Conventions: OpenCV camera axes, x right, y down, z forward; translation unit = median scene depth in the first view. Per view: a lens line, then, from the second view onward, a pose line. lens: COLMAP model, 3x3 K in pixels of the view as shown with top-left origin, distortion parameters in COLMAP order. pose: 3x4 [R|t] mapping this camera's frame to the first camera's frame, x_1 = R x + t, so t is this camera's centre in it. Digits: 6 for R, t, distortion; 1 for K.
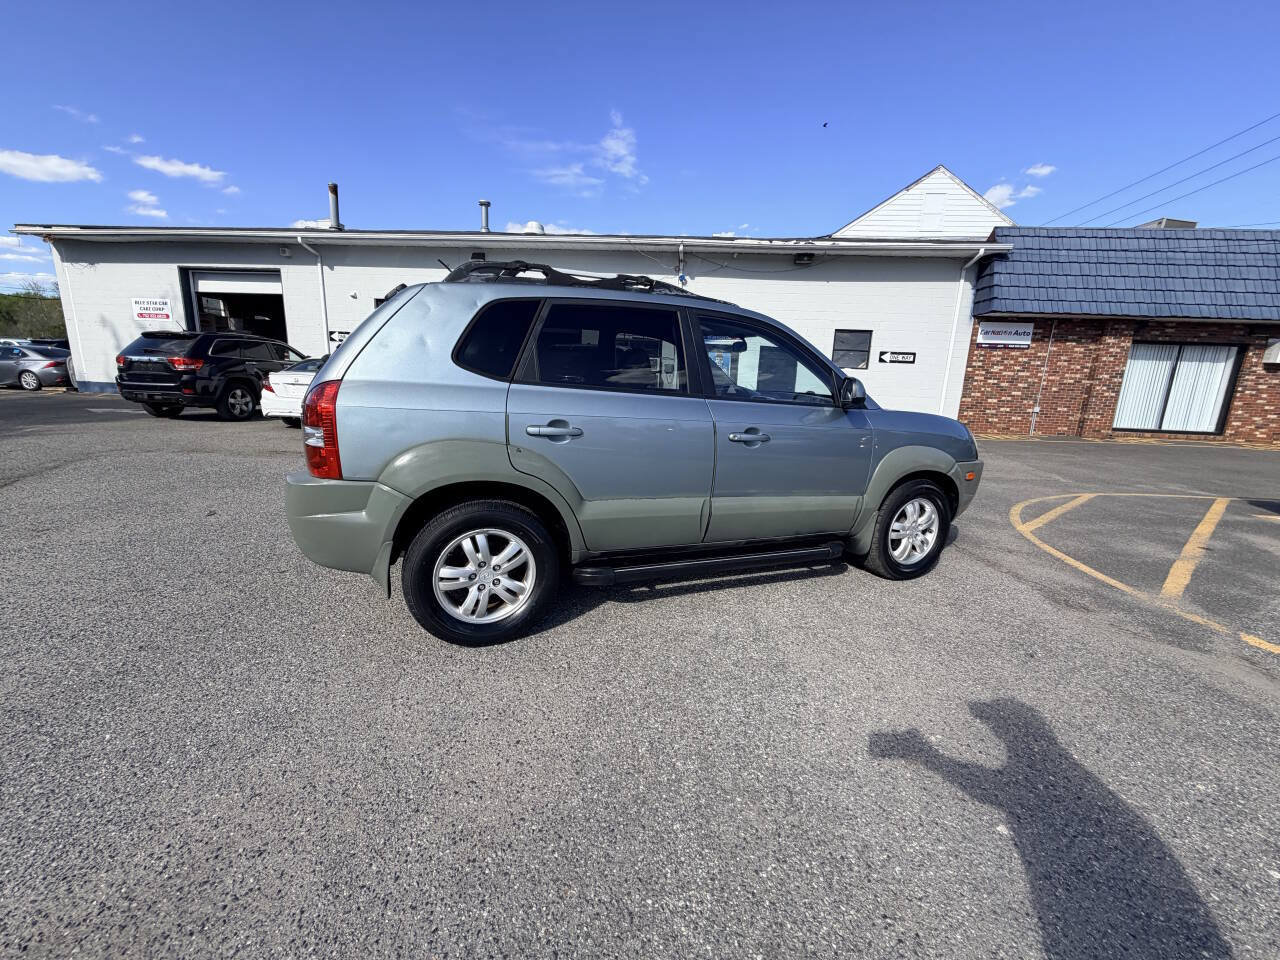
lens RADIAL K [[506.2, 0, 637.0], [0, 506.2, 480.5], [0, 0, 1]] dist [-0.000097, 0.000101]
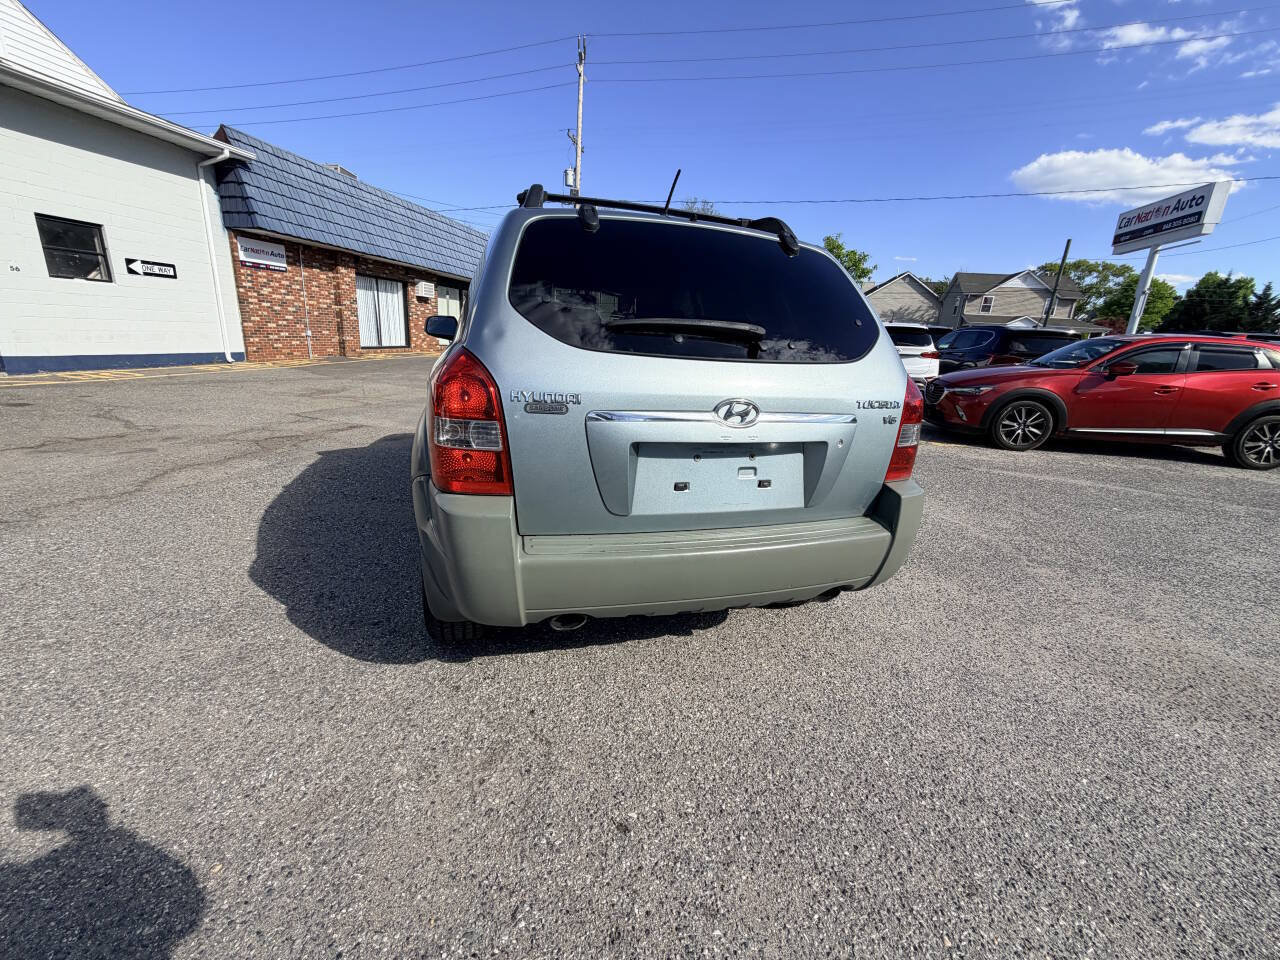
lens RADIAL K [[507.5, 0, 635.8], [0, 507.5, 482.6], [0, 0, 1]] dist [-0.000693, 0.000293]
pose [[0.099060, -0.310862, 0.945279, -0.255707], [0.152155, 0.943512, 0.294336, -0.056495], [-0.983380, 0.114672, 0.140763, 0.225390]]
